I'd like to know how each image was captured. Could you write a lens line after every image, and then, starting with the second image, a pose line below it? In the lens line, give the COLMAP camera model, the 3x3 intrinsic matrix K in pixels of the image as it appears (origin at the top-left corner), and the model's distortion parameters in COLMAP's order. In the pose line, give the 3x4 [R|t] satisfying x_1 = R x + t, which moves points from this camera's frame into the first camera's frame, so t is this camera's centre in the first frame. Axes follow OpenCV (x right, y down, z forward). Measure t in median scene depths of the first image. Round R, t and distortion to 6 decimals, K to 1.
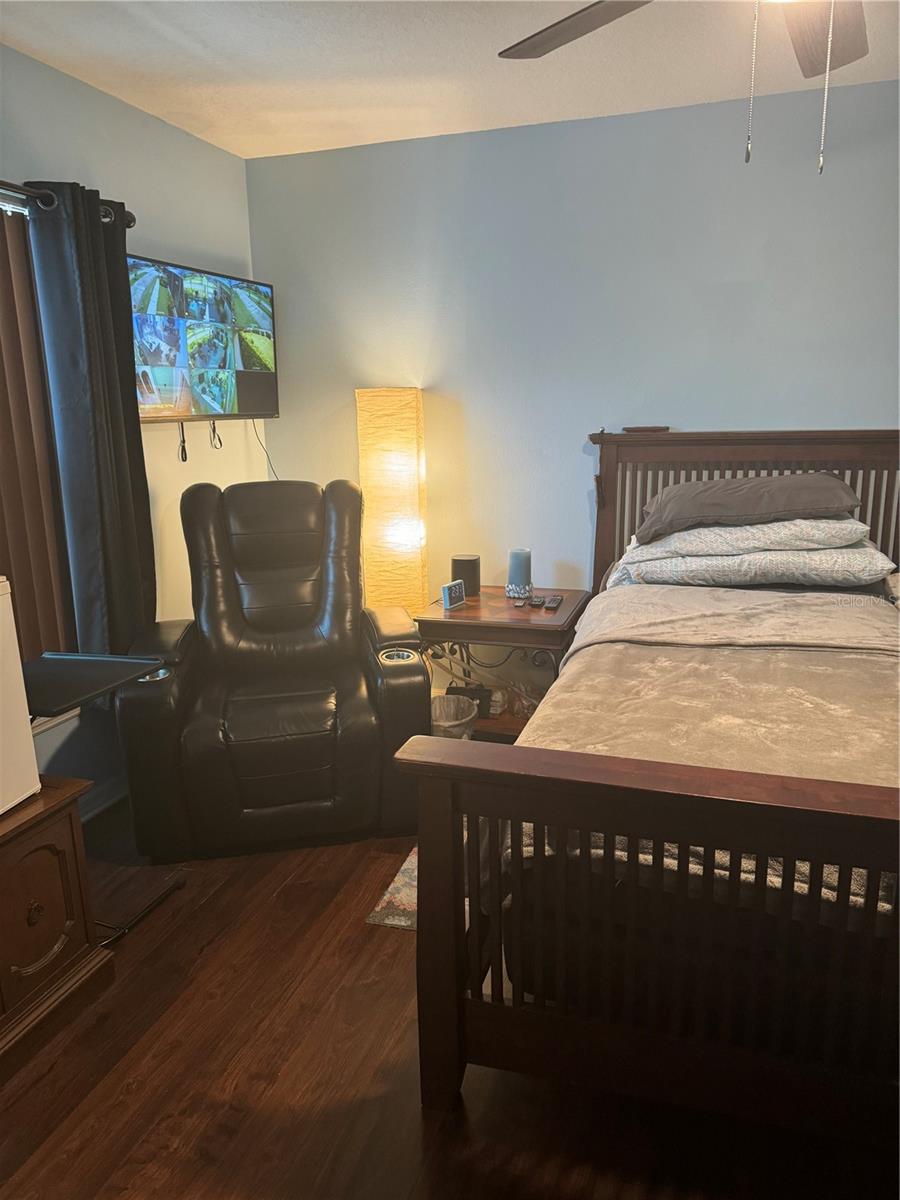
lens RADIAL K [[832.7, 0, 458.3], [0, 832.7, 593.8], [0, 0, 1]] dist [0.025104, -0.049237]
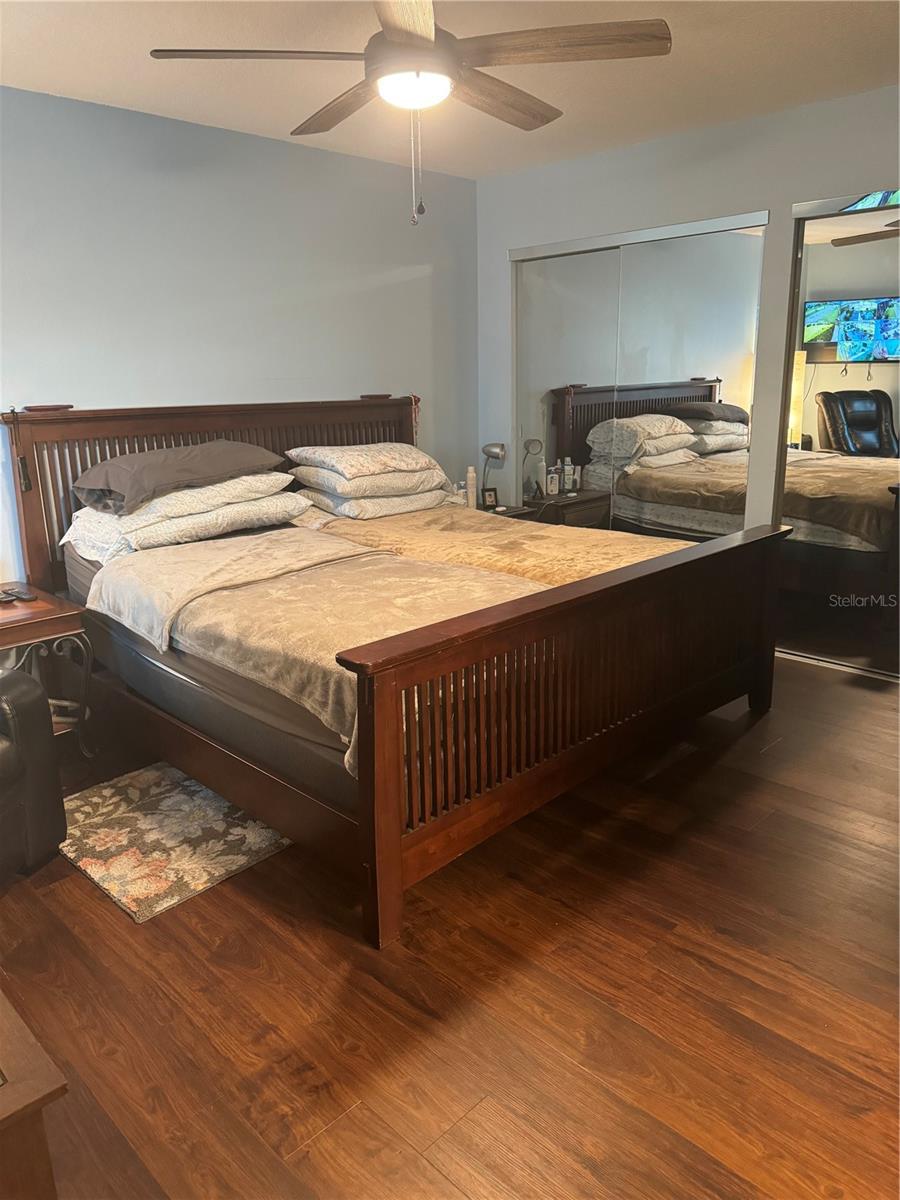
lens RADIAL K [[858.3, 0, 450.2], [0, 858.3, 594.5], [0, 0, 1]] dist [-0.051759, -0.002824]
pose [[0.428227, -0.198690, 0.881558, -0.600381], [0.194475, 0.972934, 0.124816, -0.016690], [-0.882497, 0.117991, 0.455277, 0.171565]]
